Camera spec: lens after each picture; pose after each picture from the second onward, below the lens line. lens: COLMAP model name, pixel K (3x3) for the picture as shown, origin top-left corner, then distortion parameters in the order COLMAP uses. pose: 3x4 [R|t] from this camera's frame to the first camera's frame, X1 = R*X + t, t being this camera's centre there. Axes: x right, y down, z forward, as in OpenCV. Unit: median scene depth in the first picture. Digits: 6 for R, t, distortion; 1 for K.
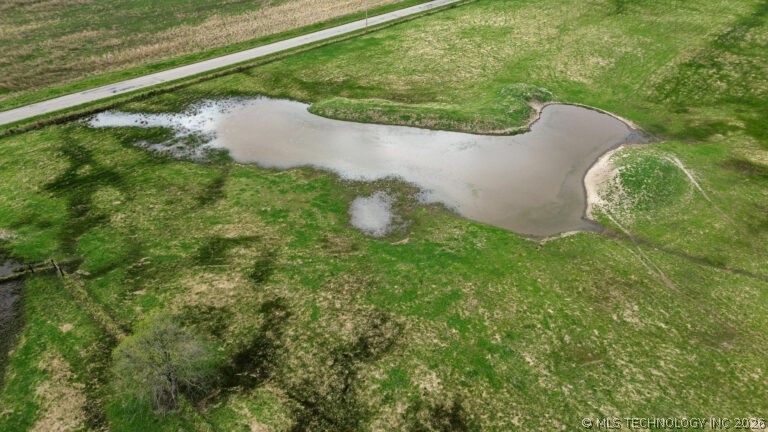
lens RADIAL K [[562.4, 0, 382.1], [0, 562.4, 213.7], [0, 0, 1]] dist [0.078340, -0.076595]
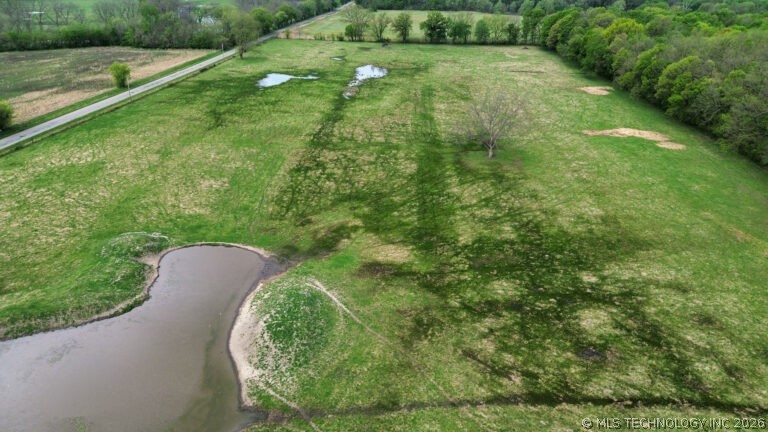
lens RADIAL K [[562.4, 0, 382.1], [0, 562.4, 213.7], [0, 0, 1]] dist [0.078340, -0.076595]
pose [[0.796696, -0.237644, 0.555699, 0.095109], [0.322567, 0.944741, -0.058442, -0.096083], [-0.511103, 0.225811, 0.829327, 0.126926]]
